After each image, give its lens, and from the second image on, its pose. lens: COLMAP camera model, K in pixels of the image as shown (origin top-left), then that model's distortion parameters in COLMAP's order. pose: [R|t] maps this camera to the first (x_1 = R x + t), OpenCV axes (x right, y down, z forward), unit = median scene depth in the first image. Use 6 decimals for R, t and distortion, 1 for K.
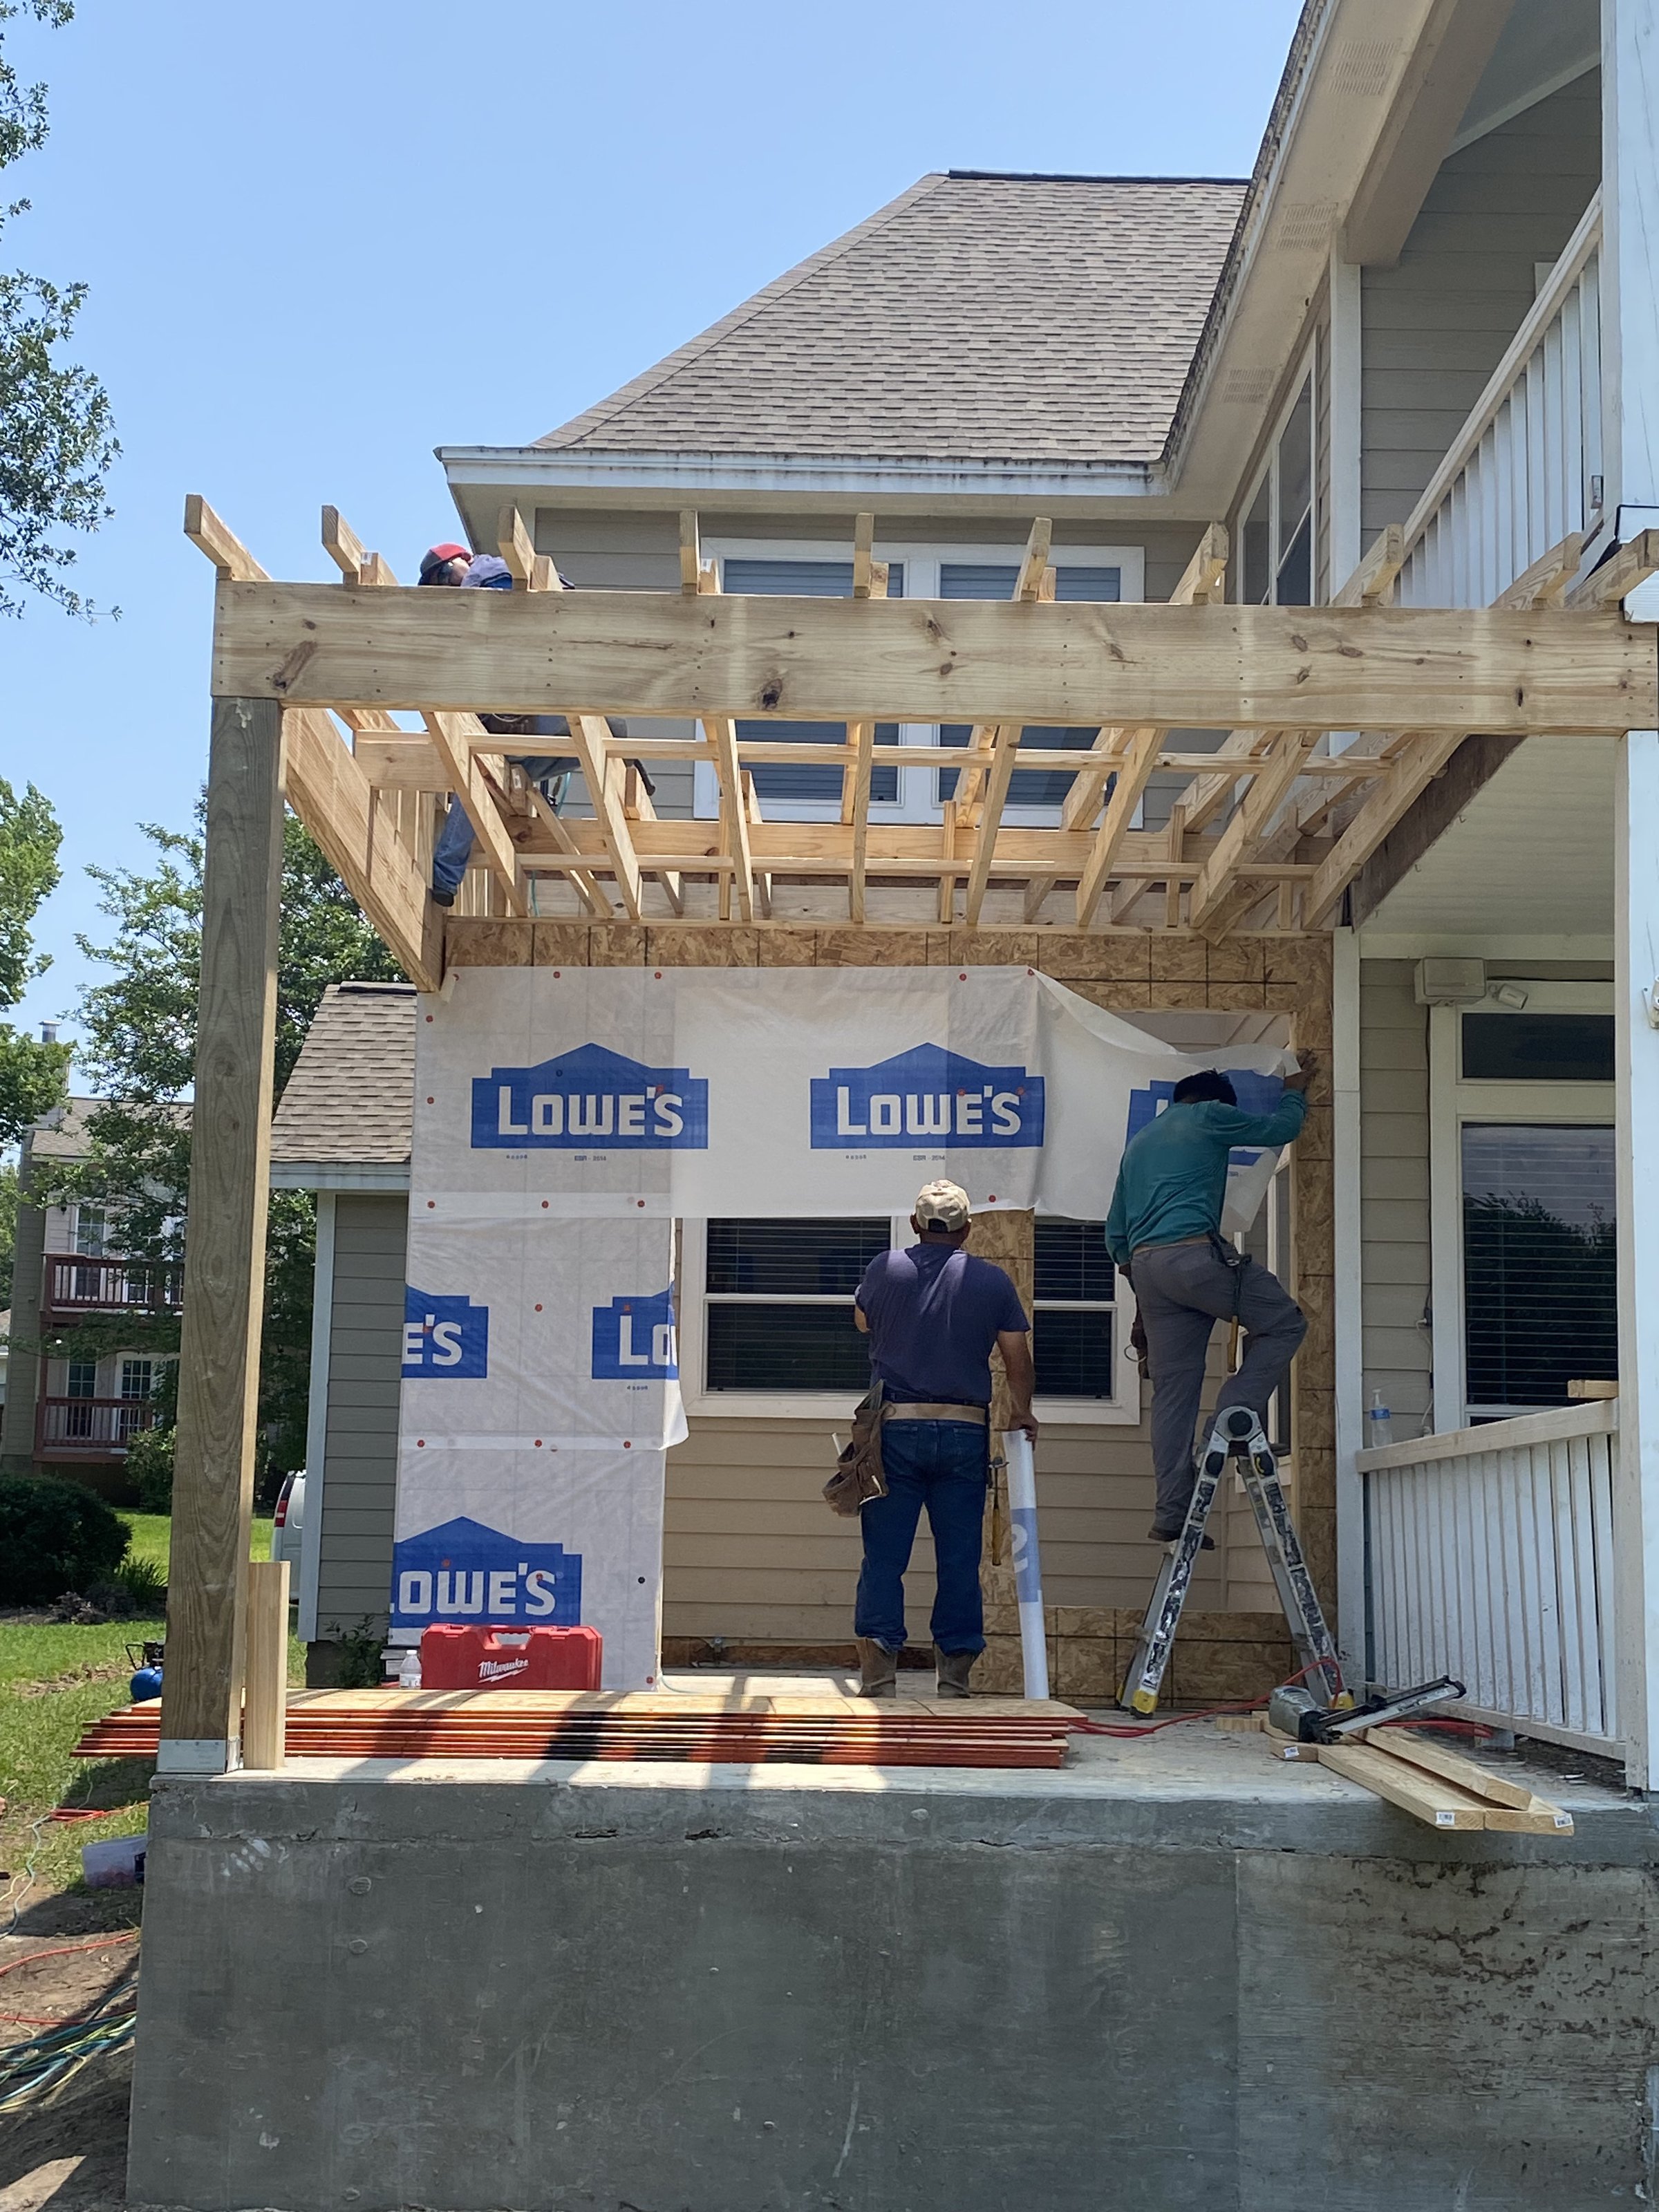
lens RADIAL K [[3064.7, 0, 813.6], [0, 3064.7, 1093.1], [0, 0, 1]] dist [0.059199, 0.000000]
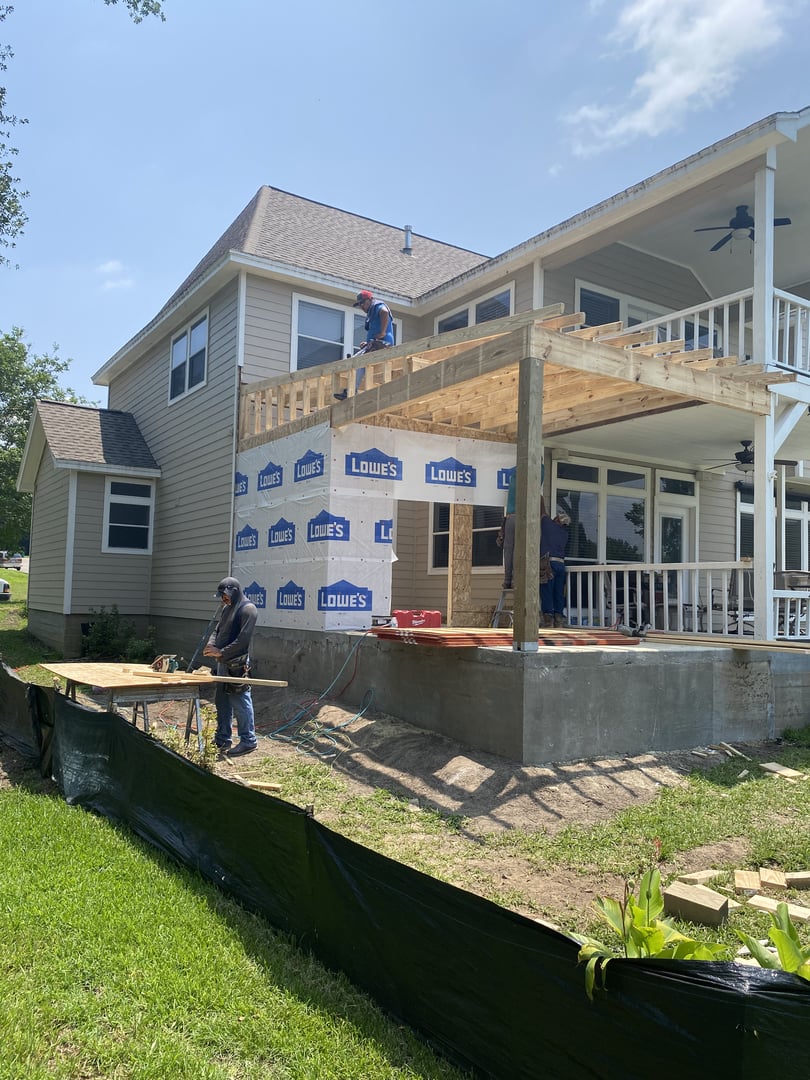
lens RADIAL K [[842.9, 0, 399.5], [0, 842.9, 541.1], [0, 0, 1]] dist [0.015972, -0.026188]
pose [[0.838752, 0.039779, 0.543058, -0.902338], [-0.091650, 0.993413, 0.068786, 0.033023], [-0.536745, -0.107465, 0.836873, 0.247815]]
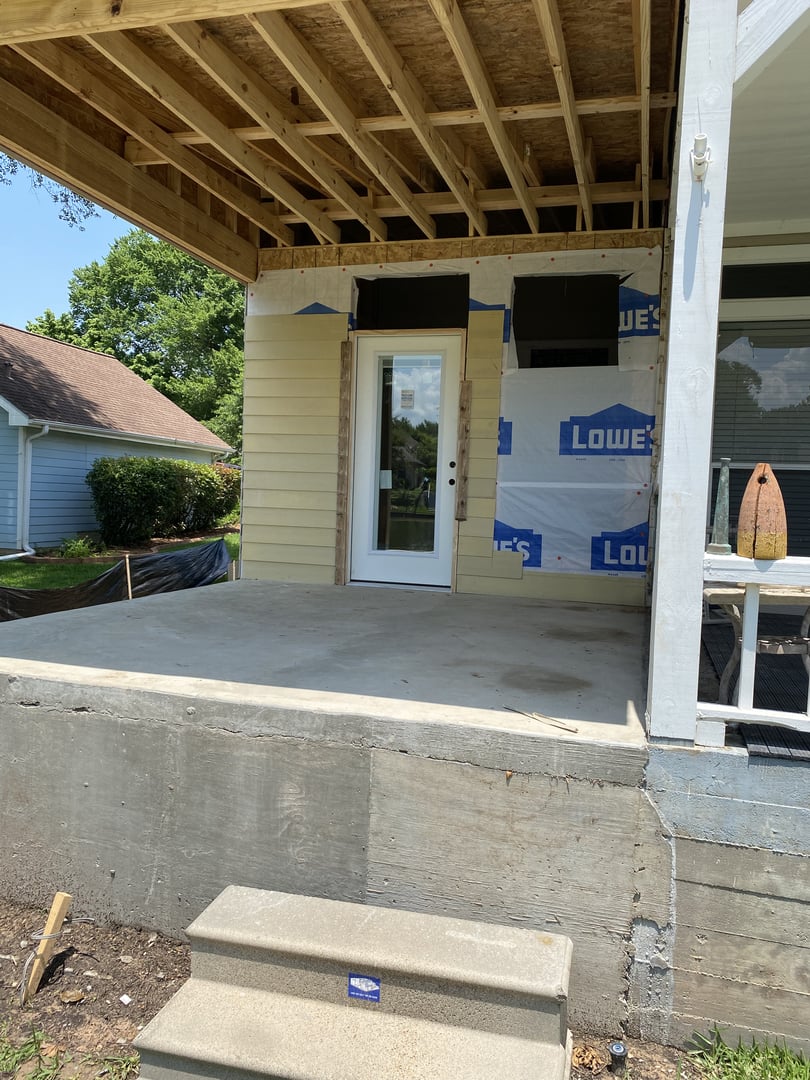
lens RADIAL K [[842.9, 0, 407.8], [0, 842.9, 521.4], [0, 0, 1]] dist [0.015972, -0.026188]
pose [[0.957053, 0.026038, -0.288742, 0.276038], [0.025236, 0.984696, 0.172442, 0.058799], [0.288813, -0.172322, 0.941749, 0.621950]]
